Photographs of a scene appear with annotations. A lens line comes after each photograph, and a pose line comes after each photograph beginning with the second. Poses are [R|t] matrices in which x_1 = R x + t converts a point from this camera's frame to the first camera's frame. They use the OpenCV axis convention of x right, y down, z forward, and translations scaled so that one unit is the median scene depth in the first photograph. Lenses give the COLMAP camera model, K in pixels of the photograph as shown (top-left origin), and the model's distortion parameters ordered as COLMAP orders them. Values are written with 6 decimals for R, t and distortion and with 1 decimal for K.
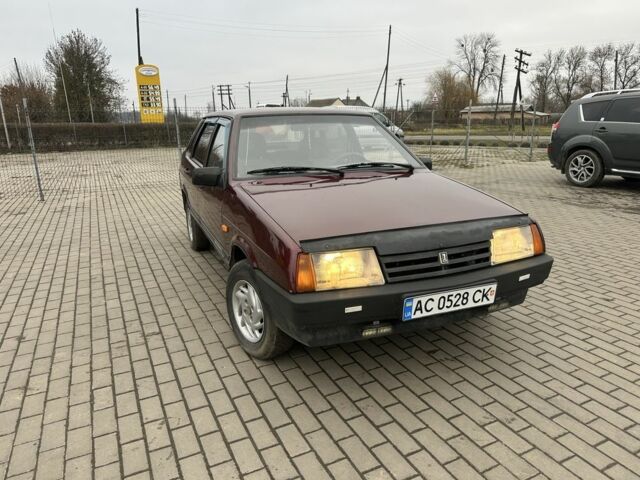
lens RADIAL K [[458.5, 0, 320.0], [0, 458.5, 240.0], [0, 0, 1]] dist [-0.013185, -0.003932]
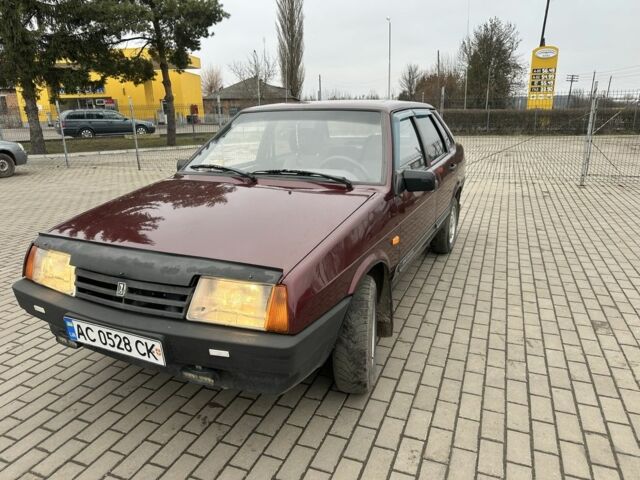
lens RADIAL K [[458.5, 0, 320.0], [0, 458.5, 240.0], [0, 0, 1]] dist [-0.013185, -0.003932]
pose [[0.672786, 0.195371, -0.713575, 1.032416], [-0.173315, 0.979284, 0.104713, -0.188949], [0.719250, 0.053224, 0.692709, 0.631289]]
